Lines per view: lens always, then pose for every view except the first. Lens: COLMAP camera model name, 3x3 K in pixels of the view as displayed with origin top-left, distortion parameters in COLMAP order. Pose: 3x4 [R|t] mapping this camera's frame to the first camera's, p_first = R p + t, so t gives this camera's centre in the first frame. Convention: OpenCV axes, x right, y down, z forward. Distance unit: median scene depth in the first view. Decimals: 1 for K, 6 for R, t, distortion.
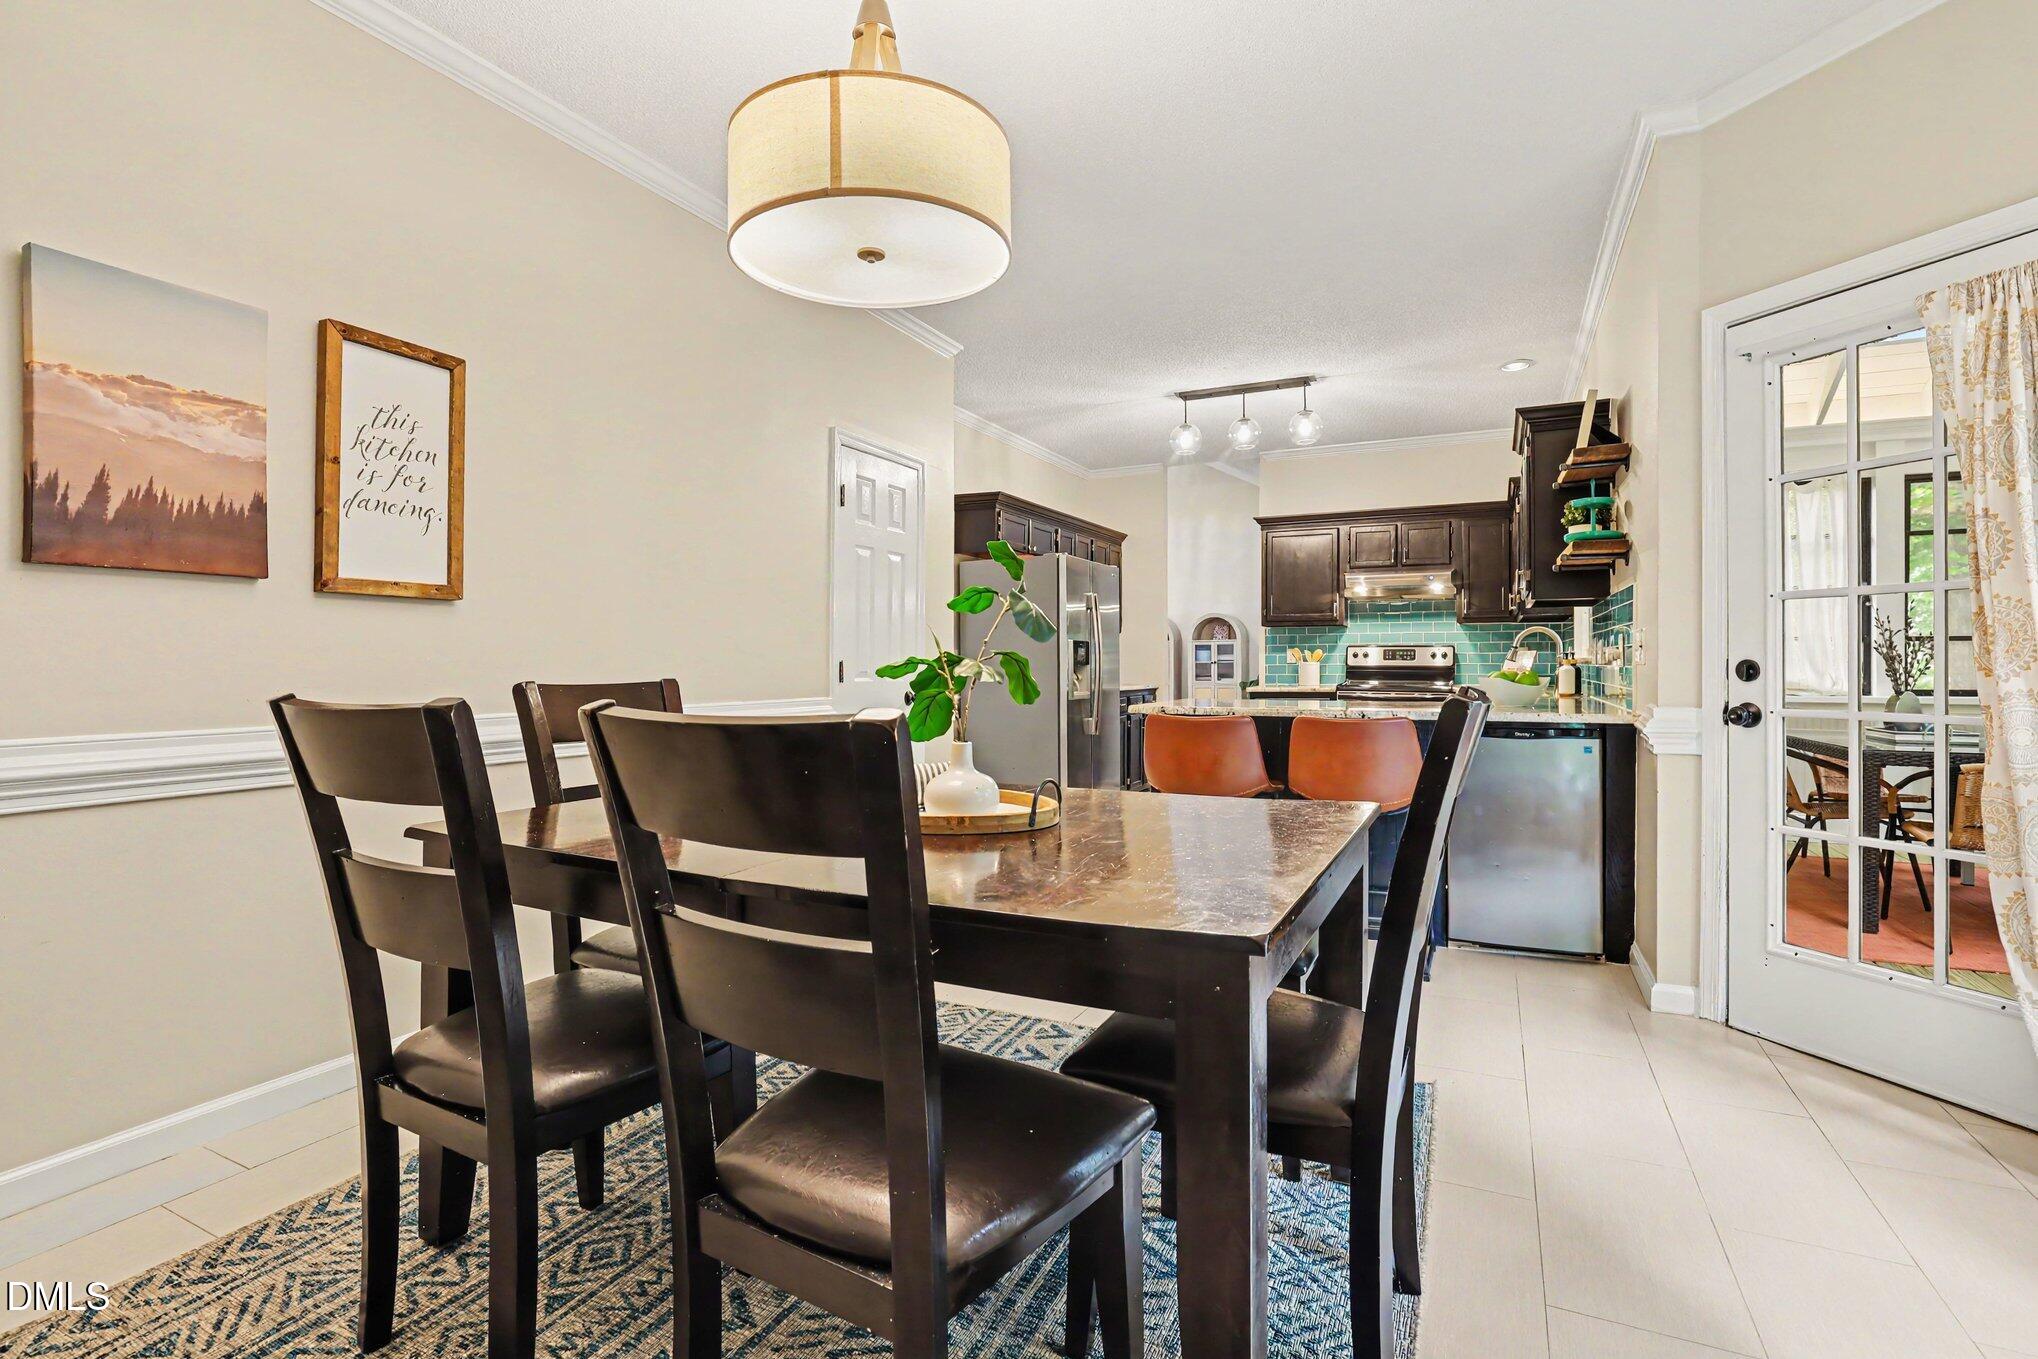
lens RADIAL K [[941.1, 0, 1018.9], [0, 941.1, 673.9], [0, 0, 1]] dist [-0.021699, -0.001167]
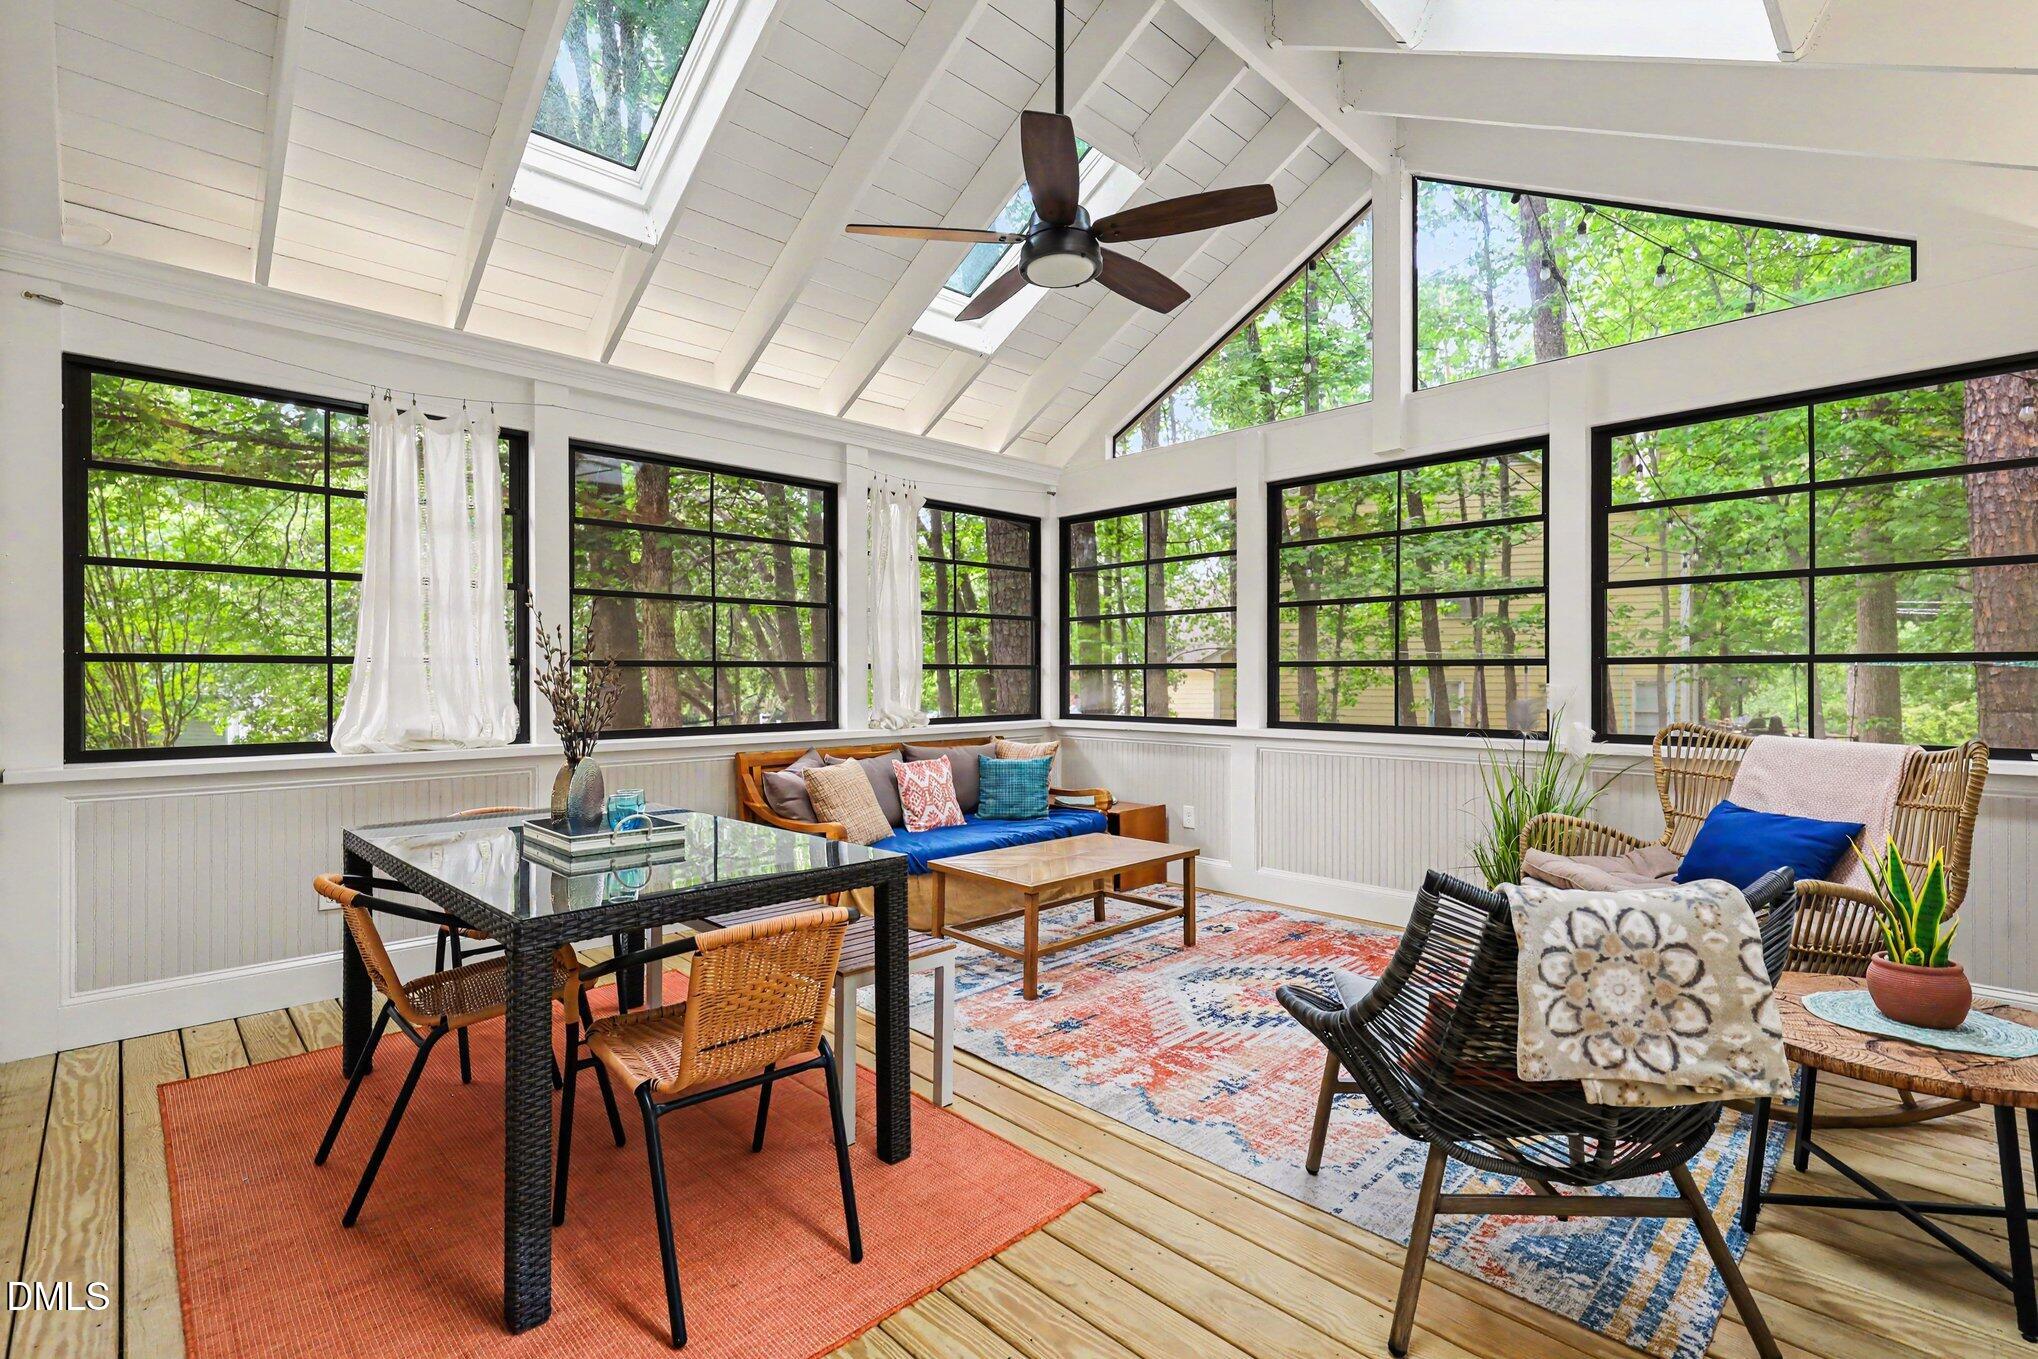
lens RADIAL K [[941.1, 0, 1021.6], [0, 941.1, 678.2], [0, 0, 1]] dist [-0.021699, -0.001167]
pose [[0.328356, -0.004107, 0.944545, 0.415806], [0.012847, 0.999917, -0.000119, -0.022808], [-0.944467, 0.012174, 0.328382, 0.456298]]
